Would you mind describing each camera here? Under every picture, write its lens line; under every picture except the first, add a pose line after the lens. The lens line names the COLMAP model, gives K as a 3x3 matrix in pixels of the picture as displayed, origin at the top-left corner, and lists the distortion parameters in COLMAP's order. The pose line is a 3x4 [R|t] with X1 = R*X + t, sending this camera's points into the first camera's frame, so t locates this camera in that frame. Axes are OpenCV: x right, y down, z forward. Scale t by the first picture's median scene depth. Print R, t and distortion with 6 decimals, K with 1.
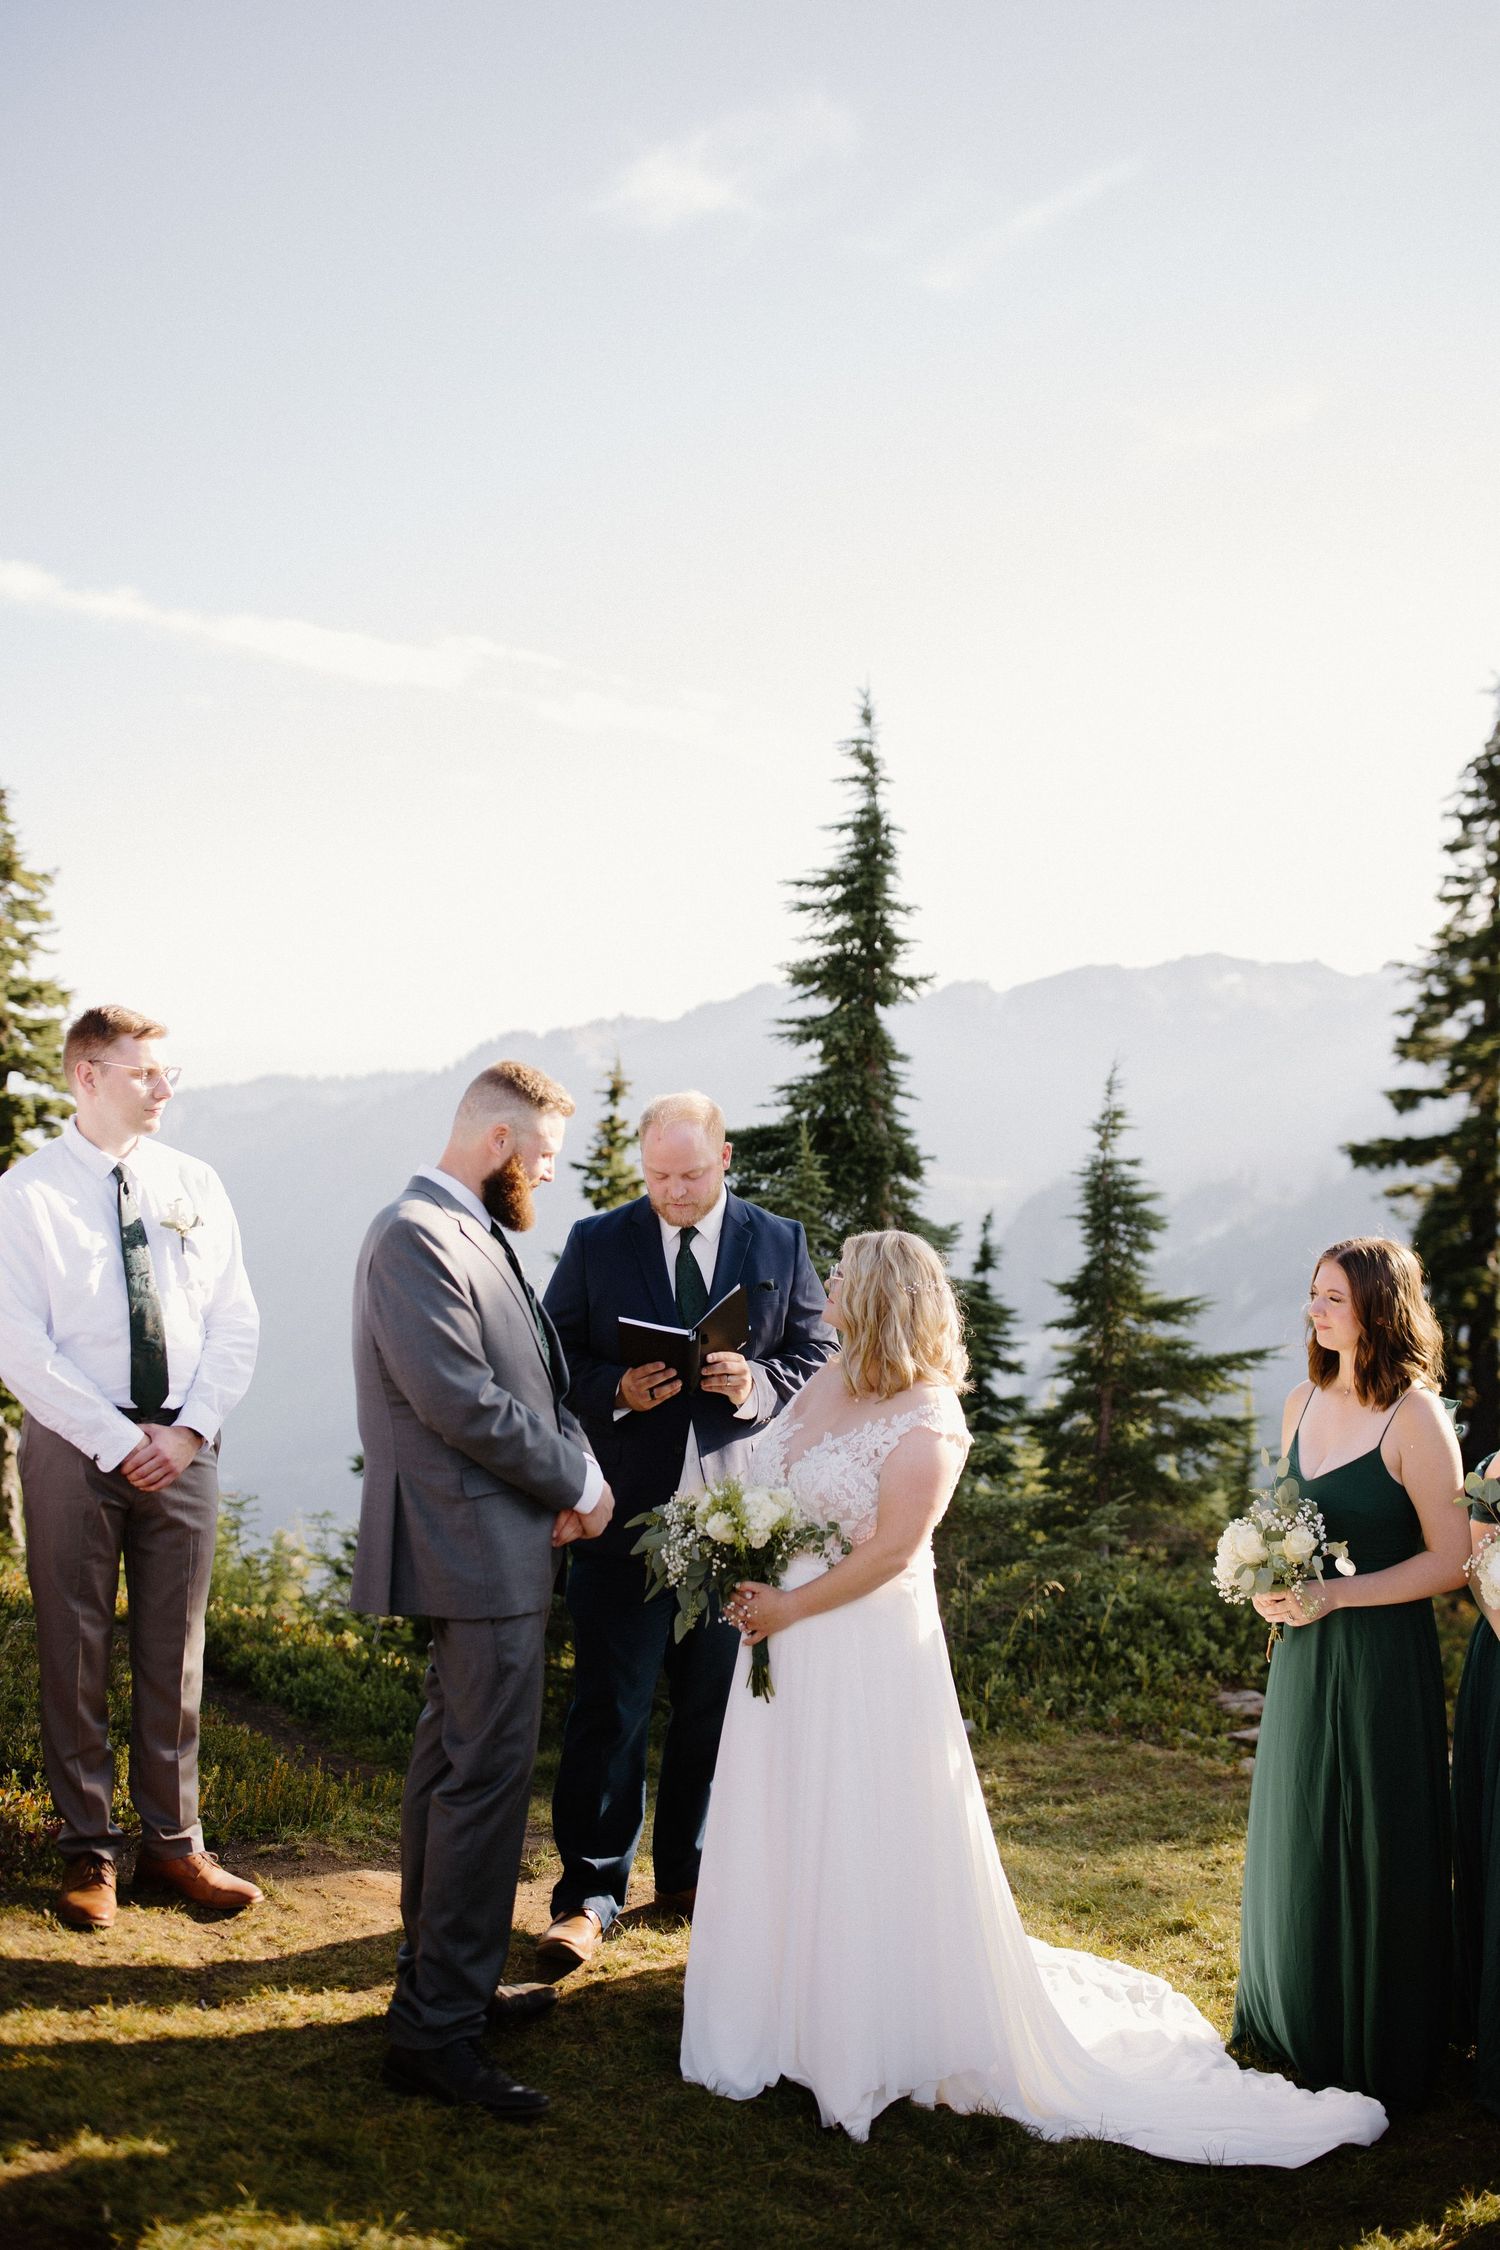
lens RADIAL K [[2137.3, 0, 838.5], [0, 2137.3, 1097.5], [0, 0, 1]] dist [-0.016732, 0.000000]
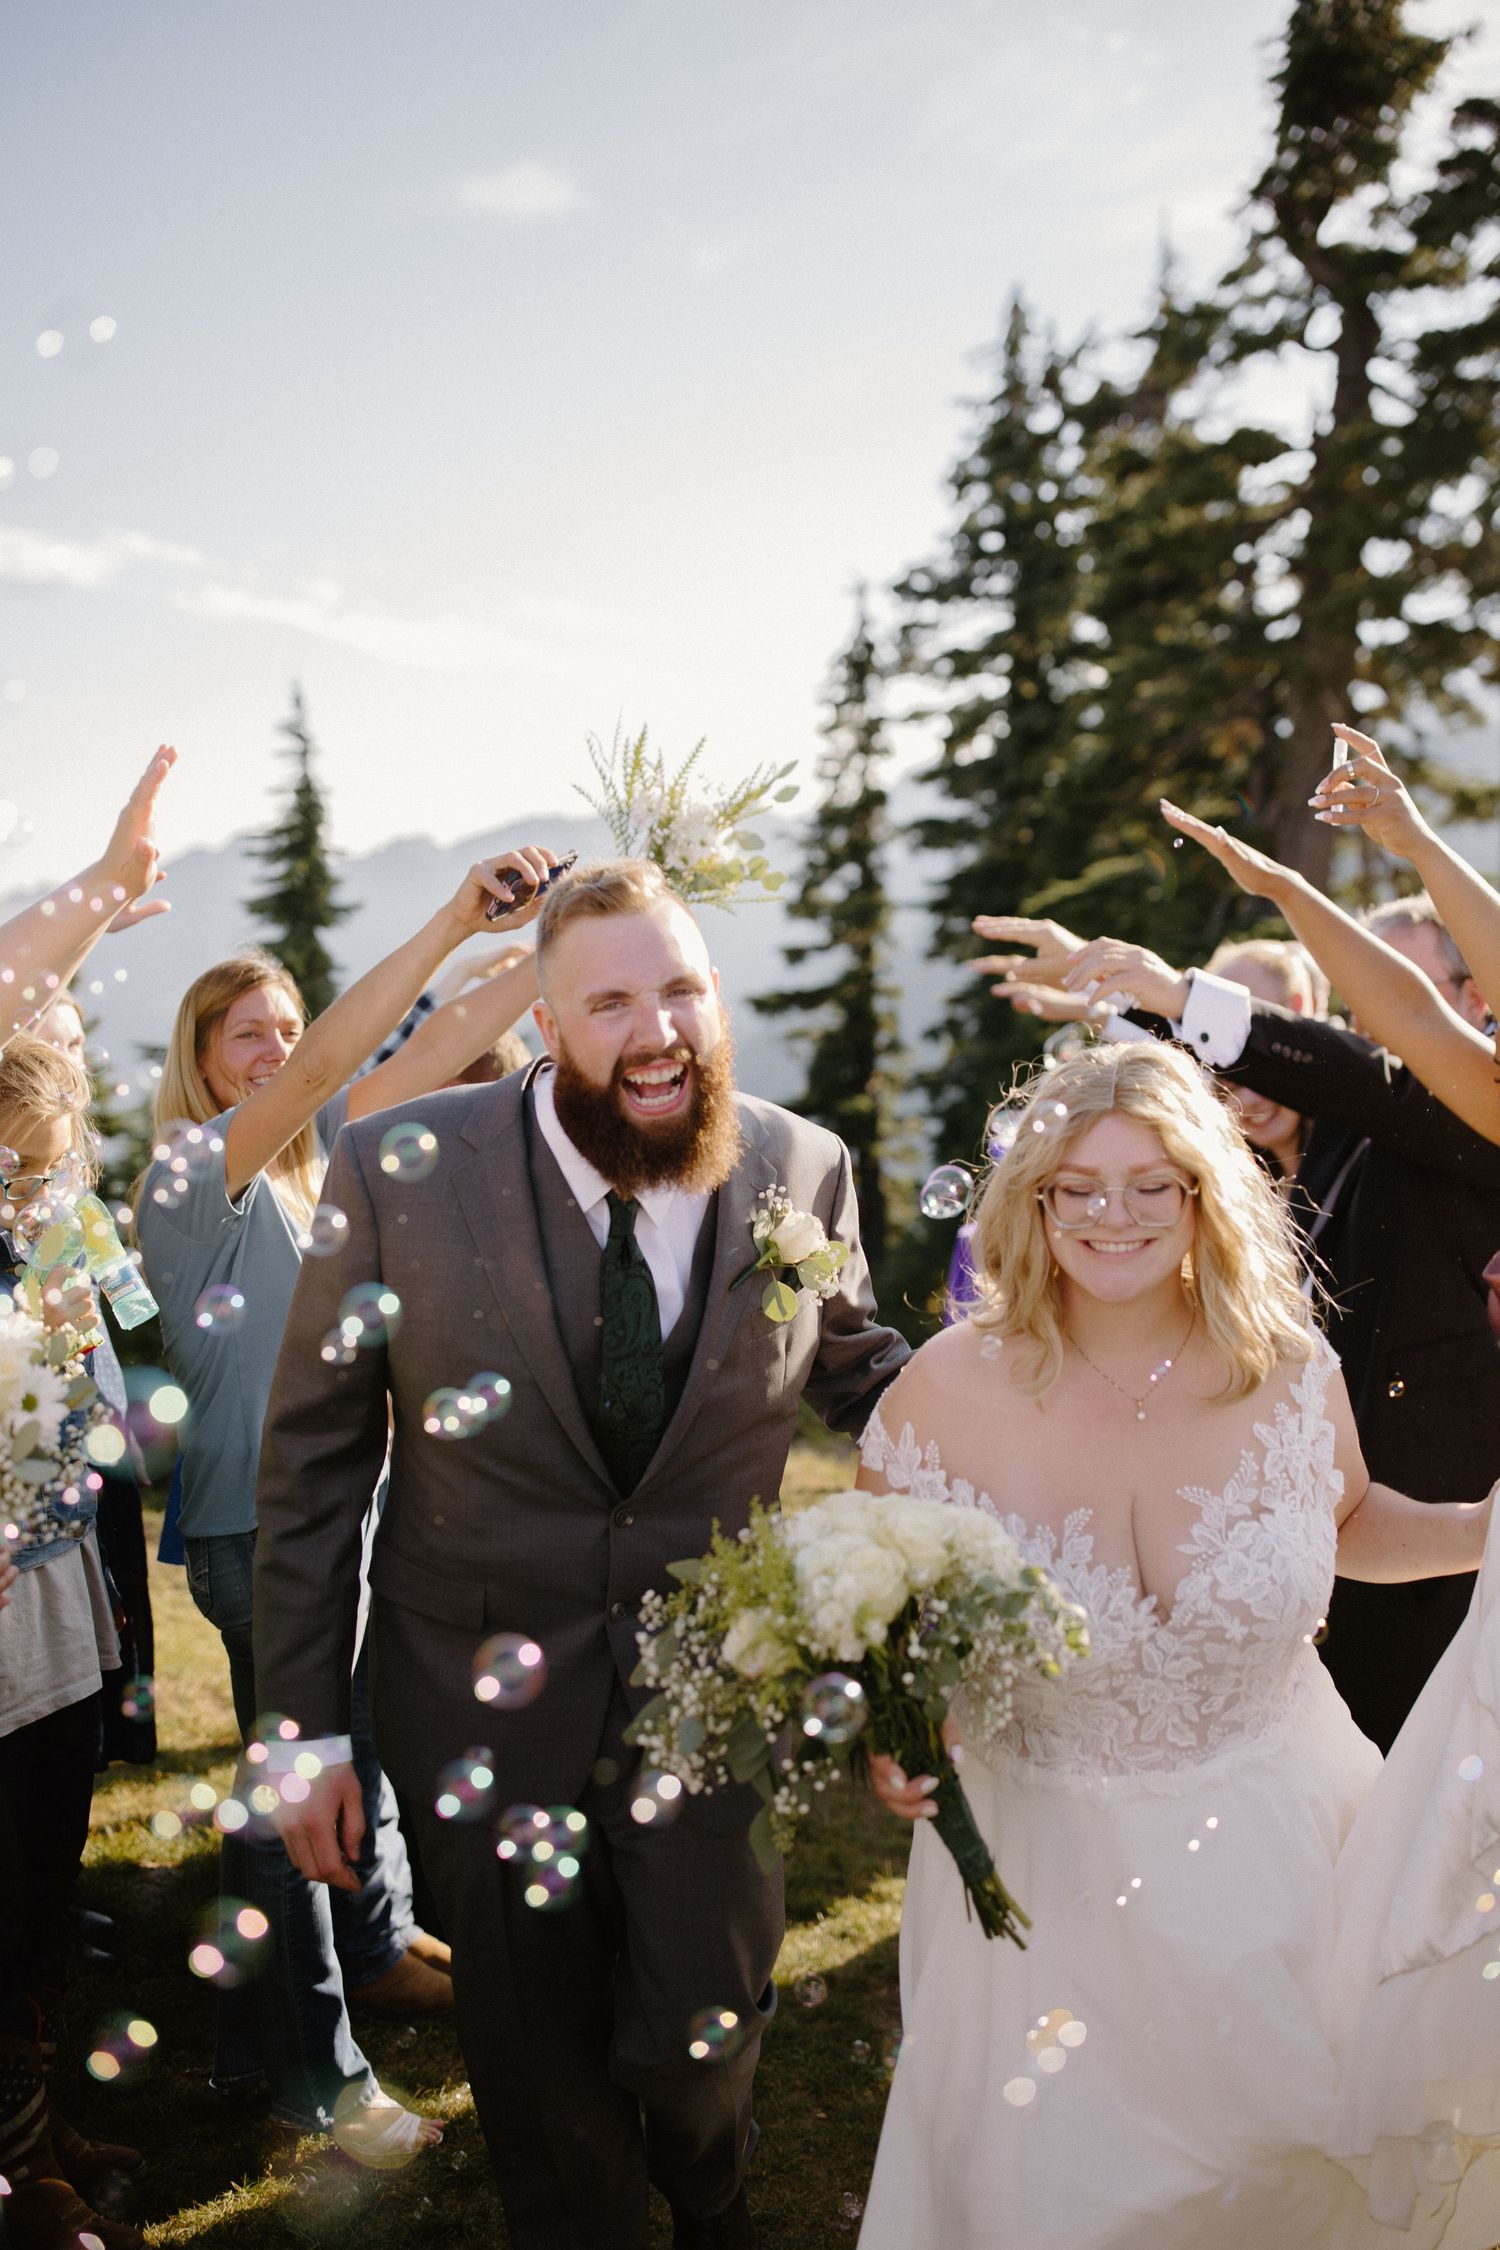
lens RADIAL K [[2137.3, 0, 762.3], [0, 2137.3, 1149.2], [0, 0, 1]] dist [-0.016732, 0.000000]
pose [[0.974869, -0.064912, 0.213115, -0.004799], [0.044494, 0.994068, 0.099244, -0.027073], [-0.218292, -0.087268, 0.971974, -0.331511]]
